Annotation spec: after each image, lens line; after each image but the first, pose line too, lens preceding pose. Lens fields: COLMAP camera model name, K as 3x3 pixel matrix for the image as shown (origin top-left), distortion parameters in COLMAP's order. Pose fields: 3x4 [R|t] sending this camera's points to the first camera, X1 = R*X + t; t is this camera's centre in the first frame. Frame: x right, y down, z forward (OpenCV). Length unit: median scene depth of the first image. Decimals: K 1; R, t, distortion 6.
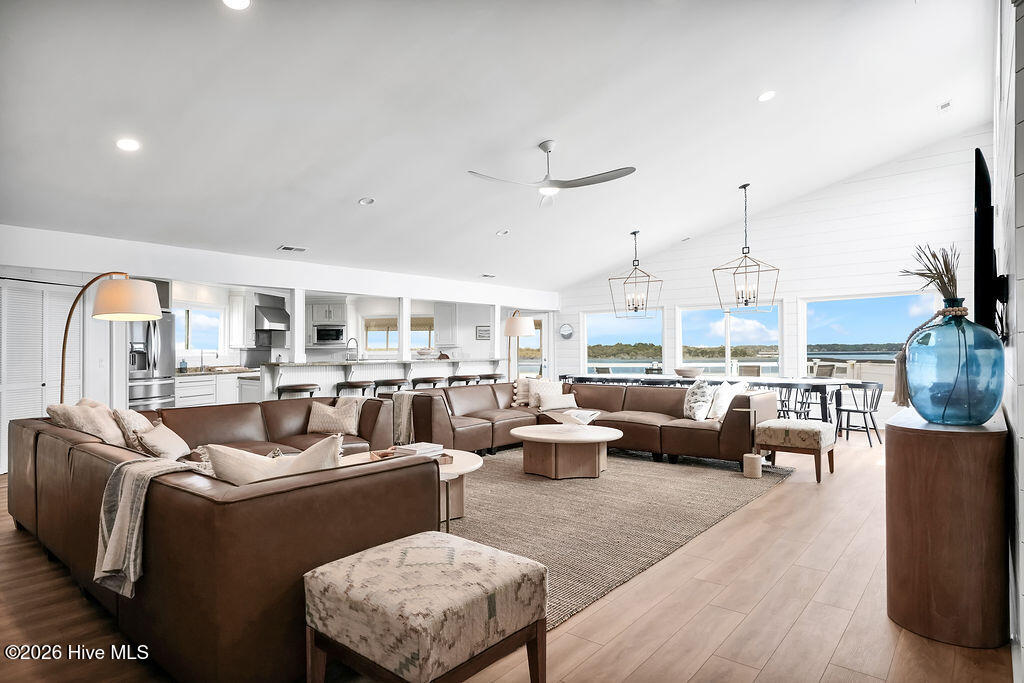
lens RADIAL K [[565.0, 0, 511.0], [0, 565.0, 348.4], [0, 0, 1]] dist [-0.004203, 0.000030]
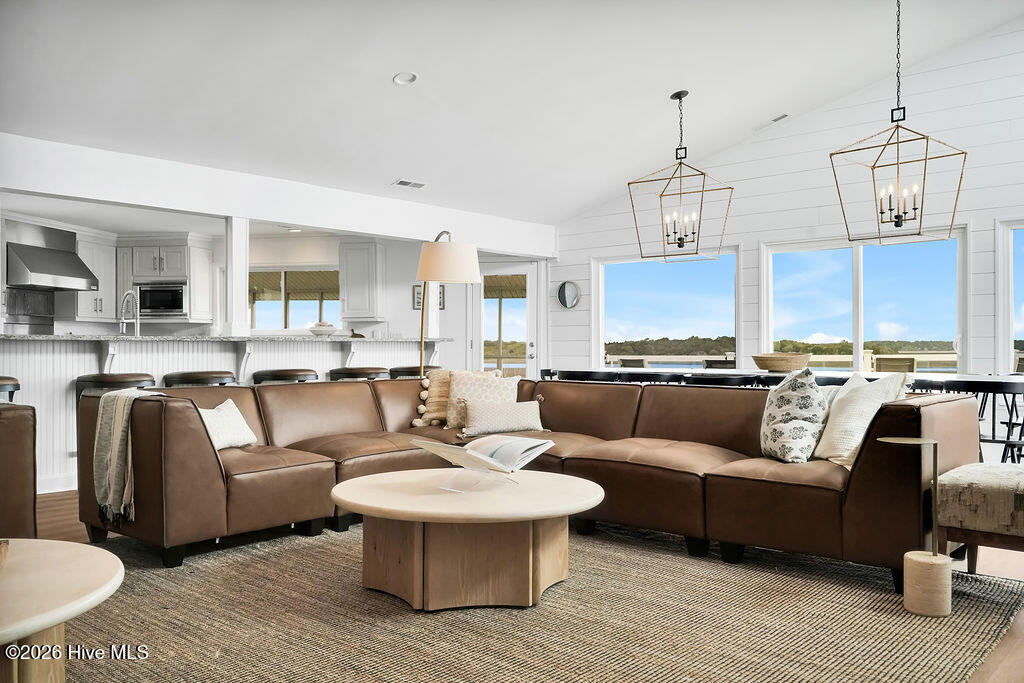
lens RADIAL K [[818.9, 0, 509.2], [0, 818.9, 342.1], [0, 0, 1]] dist [-0.000017, 0.002251]
pose [[0.999491, 0.006001, -0.031346, 0.105097], [-0.005978, 0.999982, 0.000837, 0.028260], [0.031350, -0.000649, 0.999508, 0.288098]]
